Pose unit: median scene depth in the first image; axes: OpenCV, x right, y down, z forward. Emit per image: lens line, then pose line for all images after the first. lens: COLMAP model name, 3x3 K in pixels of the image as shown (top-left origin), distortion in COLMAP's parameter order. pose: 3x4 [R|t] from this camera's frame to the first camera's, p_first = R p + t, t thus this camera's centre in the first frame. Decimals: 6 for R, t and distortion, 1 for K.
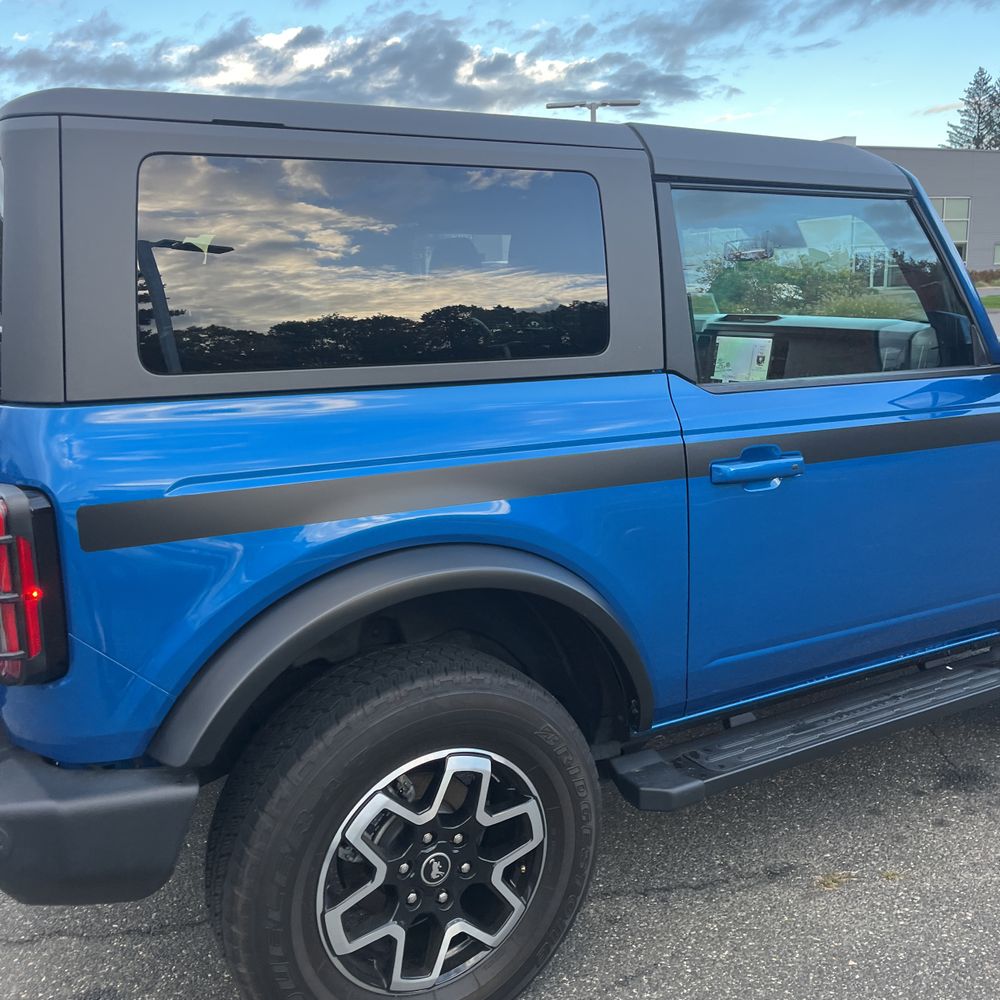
lens RADIAL K [[1021.4, 0, 492.2], [0, 1021.4, 477.9], [0, 0, 1]] dist [0.025114, 0.000000]
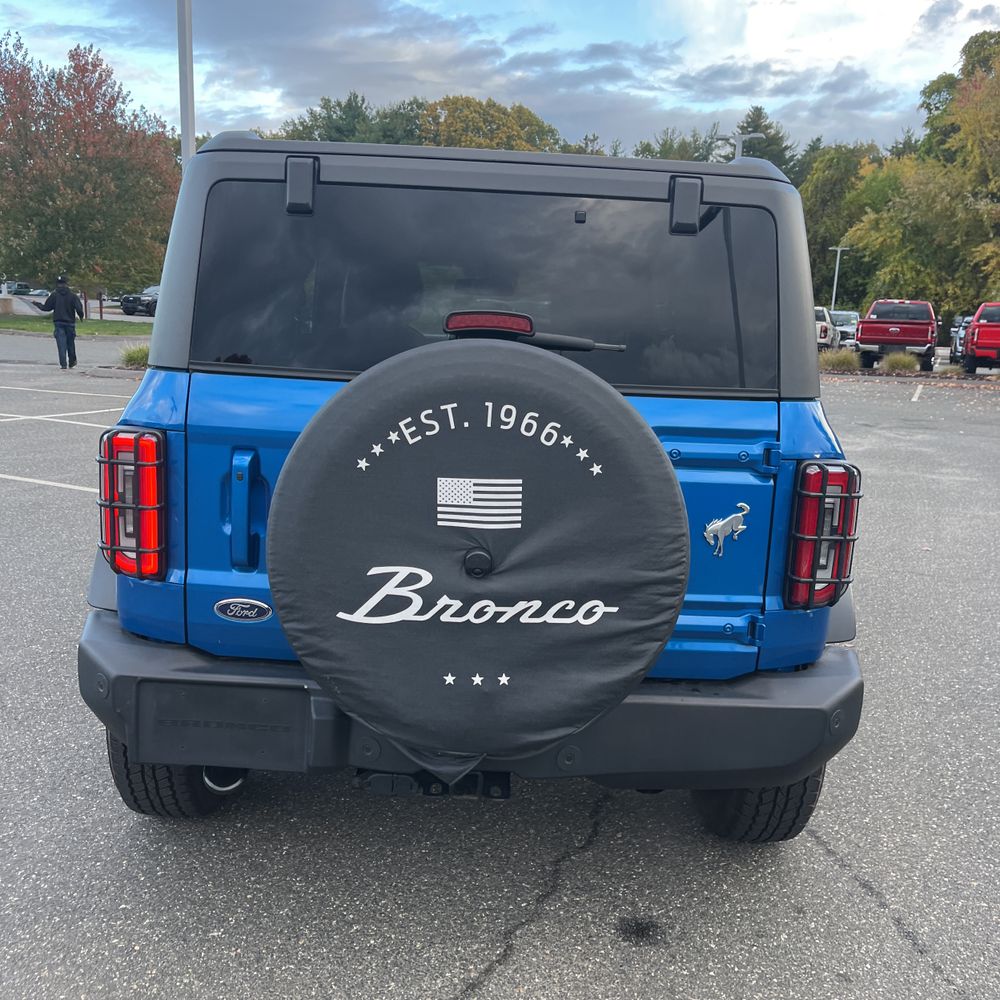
lens RADIAL K [[1021.4, 0, 485.6], [0, 1021.4, 498.5], [0, 0, 1]] dist [0.025114, 0.000000]
pose [[0.482381, -0.114938, 0.868388, -1.161099], [0.109910, 0.991461, 0.070174, -0.052927], [-0.869039, 0.061594, 0.490895, 0.456541]]
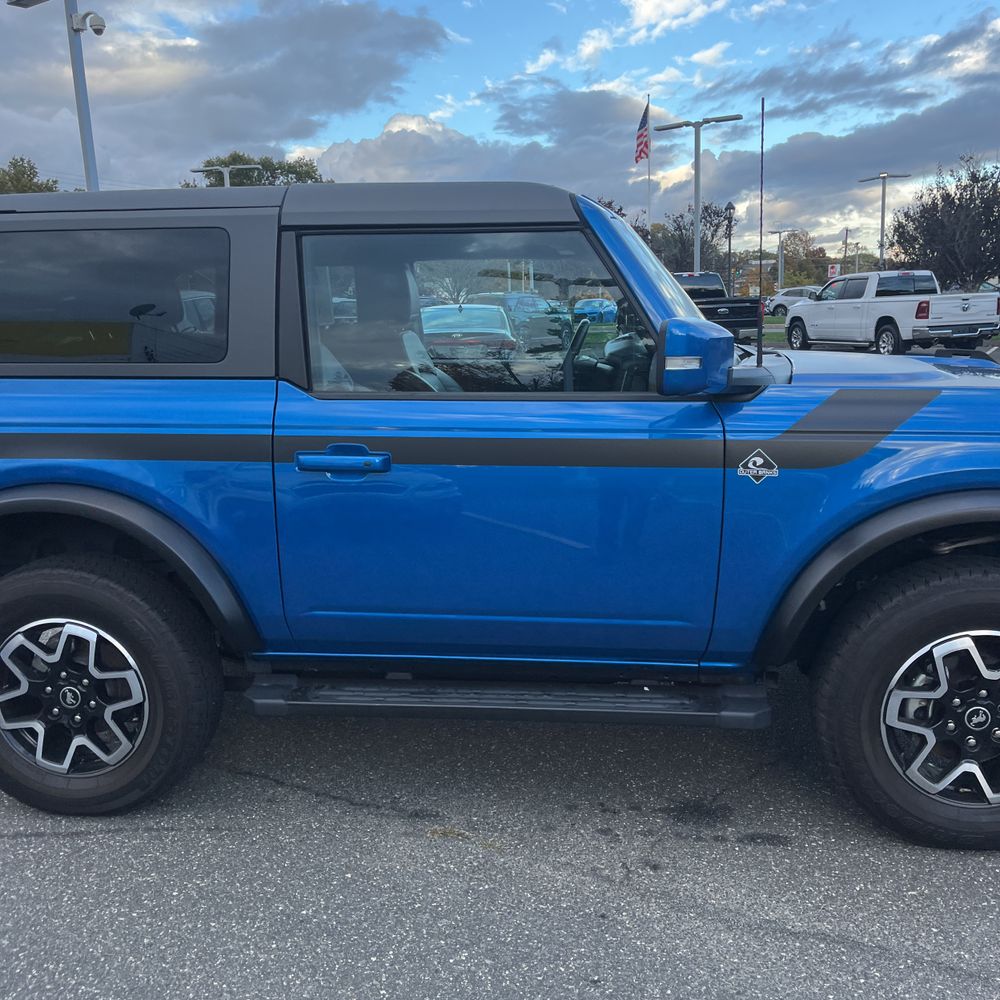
lens RADIAL K [[1021.4, 0, 504.7], [0, 1021.4, 503.9], [0, 0, 1]] dist [0.025114, 0.000000]
pose [[0.799411, 0.113733, -0.589922, 0.991735], [-0.103844, 0.993296, 0.050781, -0.036070], [0.591742, 0.020665, 0.805862, 0.110435]]
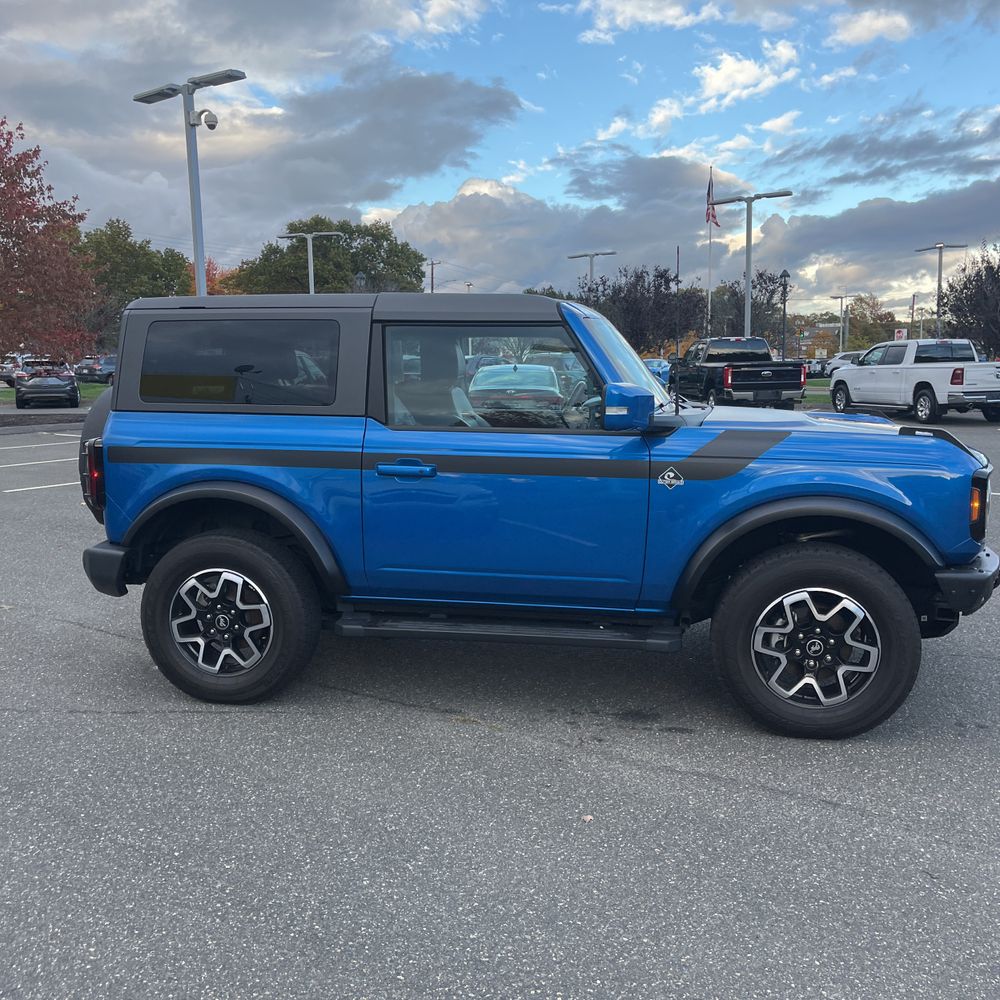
lens RADIAL K [[1021.4, 0, 497.5], [0, 1021.4, 480.8], [0, 0, 1]] dist [0.025114, 0.000000]
pose [[0.755117, 0.087948, -0.649664, 1.408050], [-0.130511, 0.991292, -0.017500, 0.018579], [0.642468, 0.098003, 0.760020, -0.288477]]
